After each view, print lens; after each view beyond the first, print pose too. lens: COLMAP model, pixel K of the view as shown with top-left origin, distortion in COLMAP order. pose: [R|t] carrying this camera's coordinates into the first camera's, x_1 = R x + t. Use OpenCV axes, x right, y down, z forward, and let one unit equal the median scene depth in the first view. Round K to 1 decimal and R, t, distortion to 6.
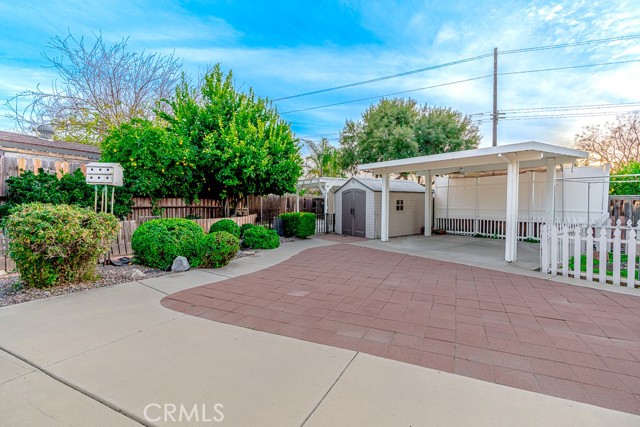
lens RADIAL K [[298.7, 0, 323.7], [0, 298.7, 215.7], [0, 0, 1]] dist [-0.001697, 0.000318]
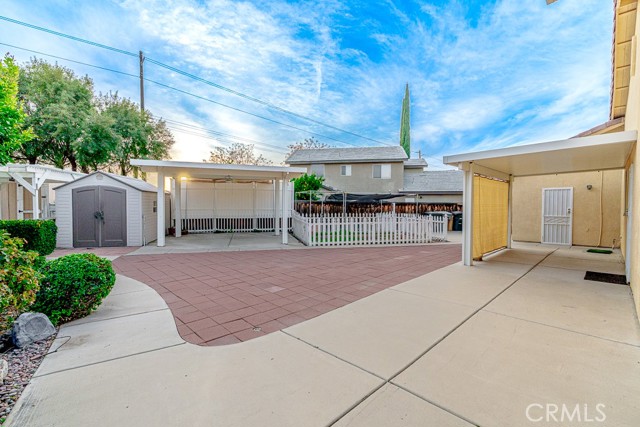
lens RADIAL K [[298.7, 0, 321.8], [0, 298.7, 216.6], [0, 0, 1]] dist [-0.001697, 0.000318]
pose [[0.311170, -0.039956, 0.949514, -0.918692], [0.035781, 0.998900, 0.030308, -0.028193], [-0.949680, 0.024544, 0.312257, 0.424149]]
